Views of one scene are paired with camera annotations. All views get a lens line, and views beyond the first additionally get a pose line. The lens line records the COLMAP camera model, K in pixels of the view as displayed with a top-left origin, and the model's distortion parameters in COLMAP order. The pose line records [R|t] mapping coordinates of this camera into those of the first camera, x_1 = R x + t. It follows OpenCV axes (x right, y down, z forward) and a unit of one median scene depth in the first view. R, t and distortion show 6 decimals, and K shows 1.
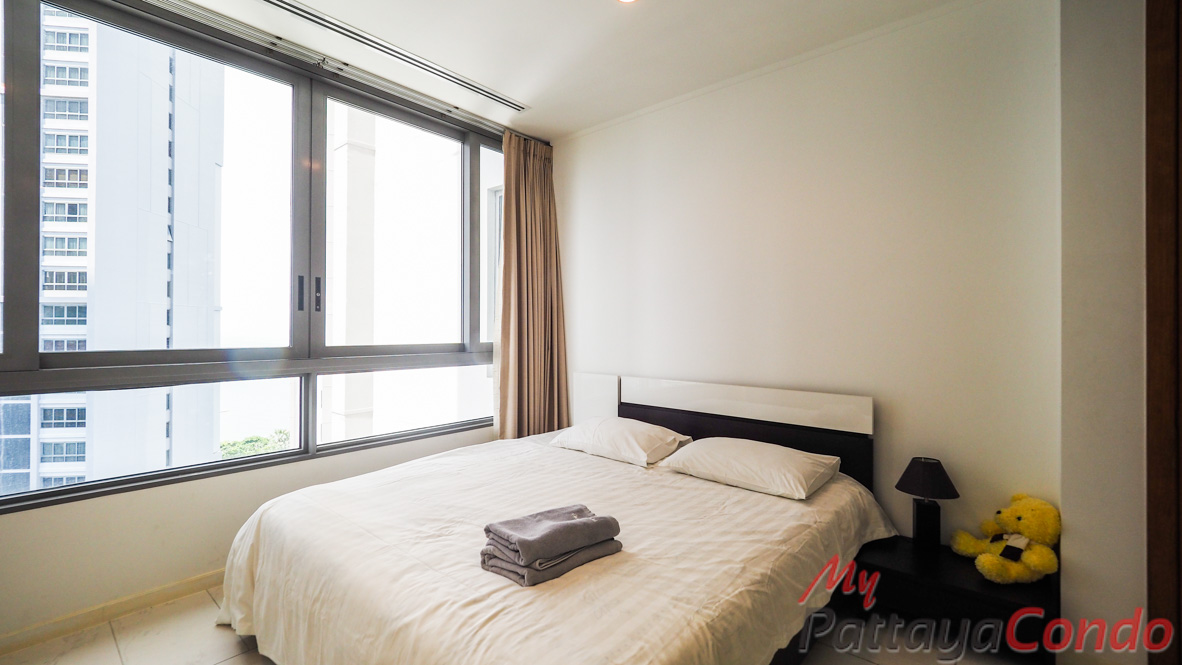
lens RADIAL K [[491.1, 0, 590.6], [0, 491.1, 328.1], [0, 0, 1]] dist [-0.003610, 0.000388]
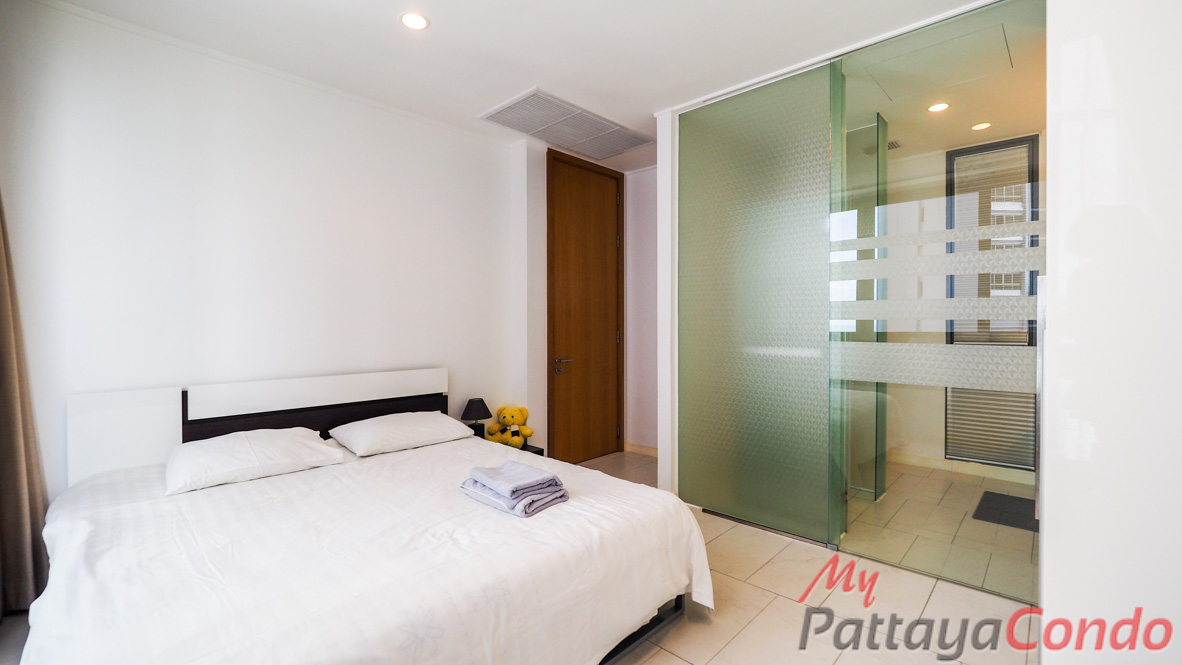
lens RADIAL K [[491.1, 0, 591.2], [0, 491.1, 330.1], [0, 0, 1]] dist [-0.003610, 0.000388]
pose [[0.022195, -0.012876, 0.999671, -0.859361], [0.003374, 0.999912, 0.012804, 0.010469], [-0.999748, 0.003089, 0.022237, 0.498776]]
